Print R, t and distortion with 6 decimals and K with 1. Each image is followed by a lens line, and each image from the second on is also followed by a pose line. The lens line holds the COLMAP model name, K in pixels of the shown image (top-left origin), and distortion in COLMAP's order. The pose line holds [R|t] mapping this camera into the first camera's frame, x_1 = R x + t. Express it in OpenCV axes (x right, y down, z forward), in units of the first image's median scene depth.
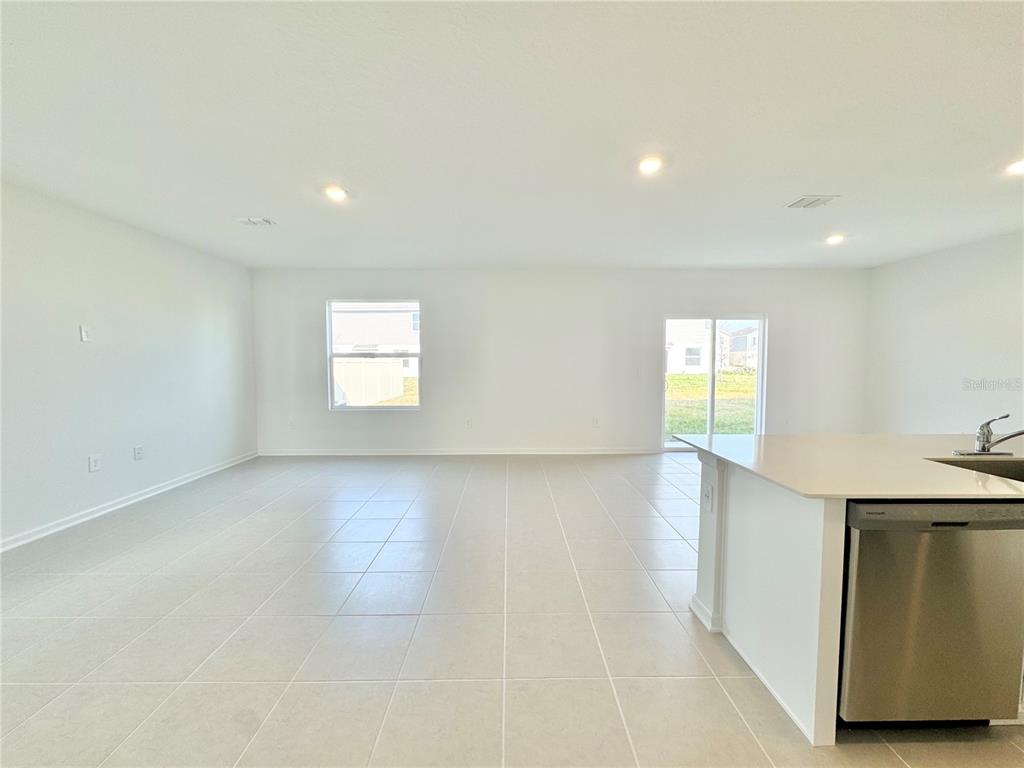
lens RADIAL K [[410.8, 0, 514.1], [0, 410.8, 383.2], [0, 0, 1]] dist [-0.001948, -0.000031]
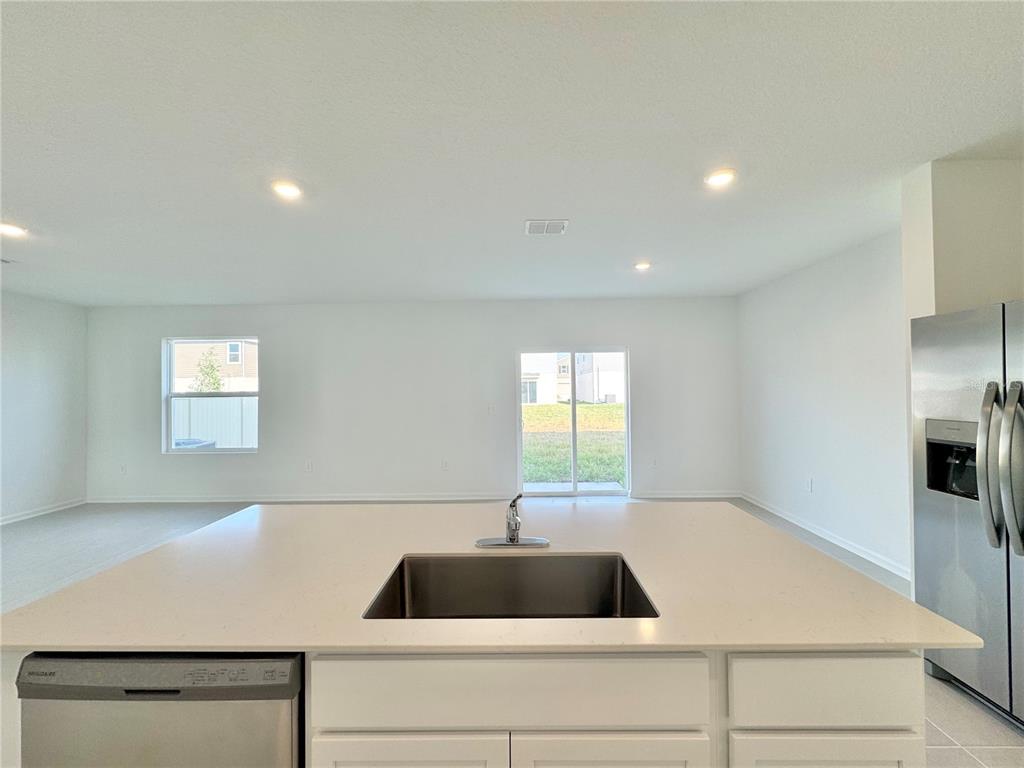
lens RADIAL K [[410.8, 0, 514.1], [0, 410.8, 383.2], [0, 0, 1]] dist [-0.001948, -0.000031]
pose [[0.999539, -0.011423, -0.028143, 0.386333], [0.009518, 0.997712, -0.066941, -0.024819], [0.028843, 0.066643, 0.997360, 0.073031]]
